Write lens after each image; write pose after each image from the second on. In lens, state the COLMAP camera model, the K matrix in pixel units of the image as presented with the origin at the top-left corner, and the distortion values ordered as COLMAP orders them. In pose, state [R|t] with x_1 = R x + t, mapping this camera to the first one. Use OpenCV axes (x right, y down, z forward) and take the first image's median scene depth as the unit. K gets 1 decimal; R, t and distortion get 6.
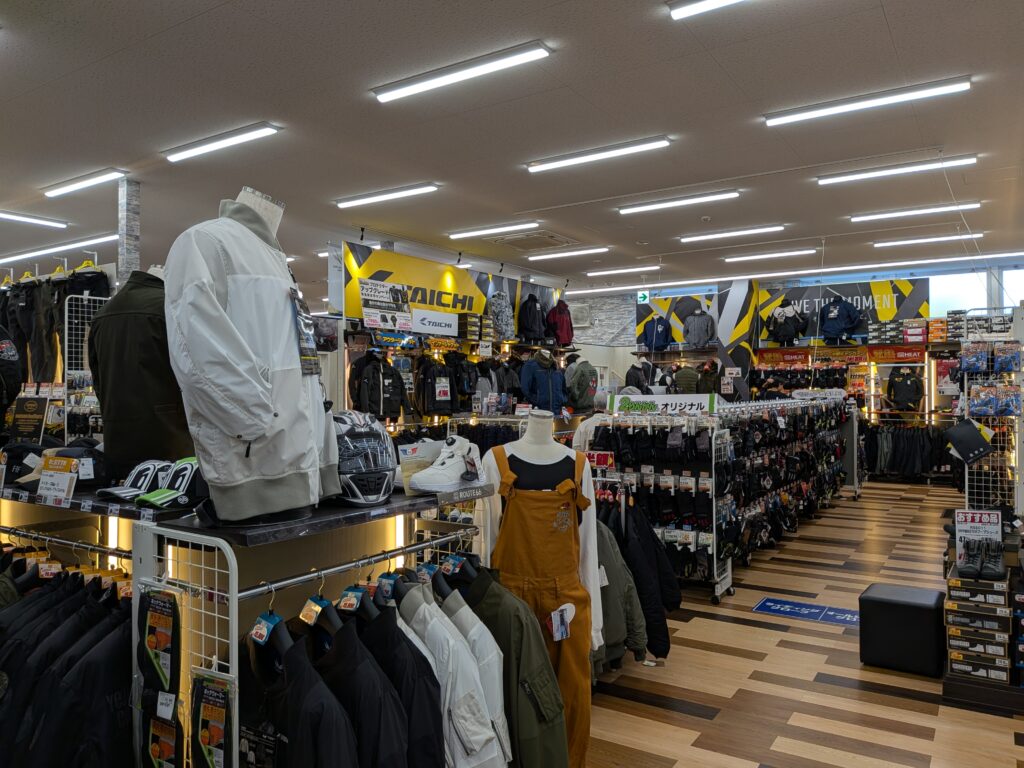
lens RADIAL K [[711.9, 0, 513.1], [0, 711.9, 378.3], [0, 0, 1]] dist [0.018995, -0.011120]
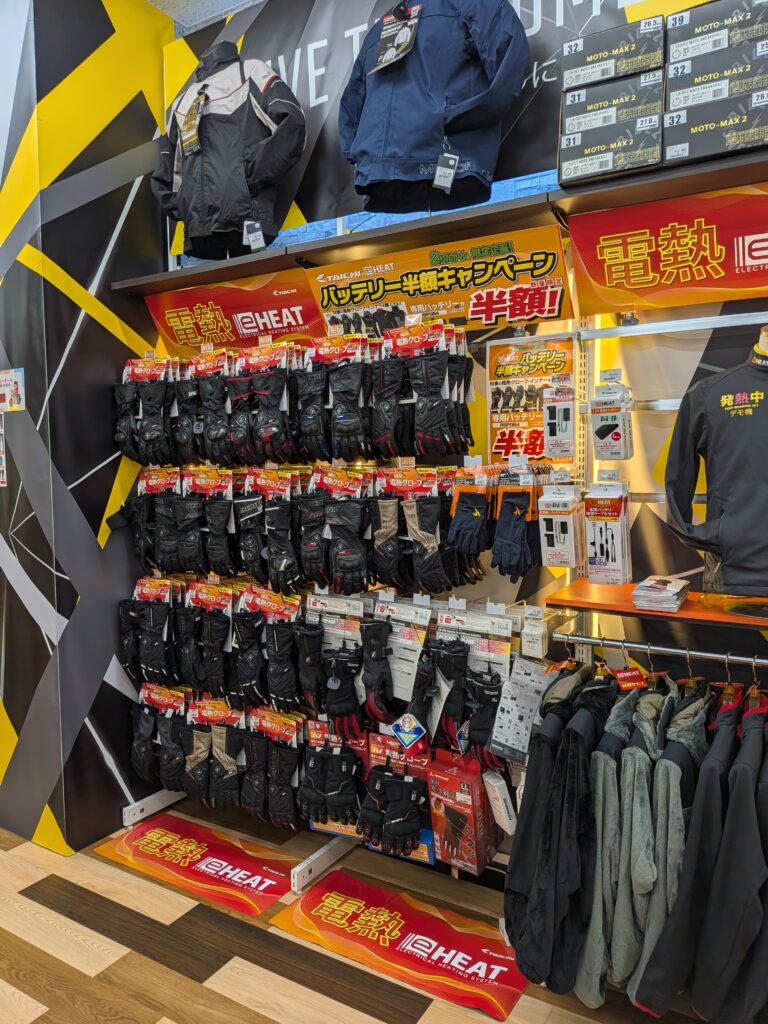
lens RADIAL K [[711.9, 0, 380.8], [0, 711.9, 511.4], [0, 0, 1]] dist [0.018995, -0.011120]
pose [[0.999885, -0.006735, 0.013567, 0.447824], [0.005963, 0.998404, 0.056153, 0.016214], [-0.013923, -0.056065, 0.998330, 0.824546]]
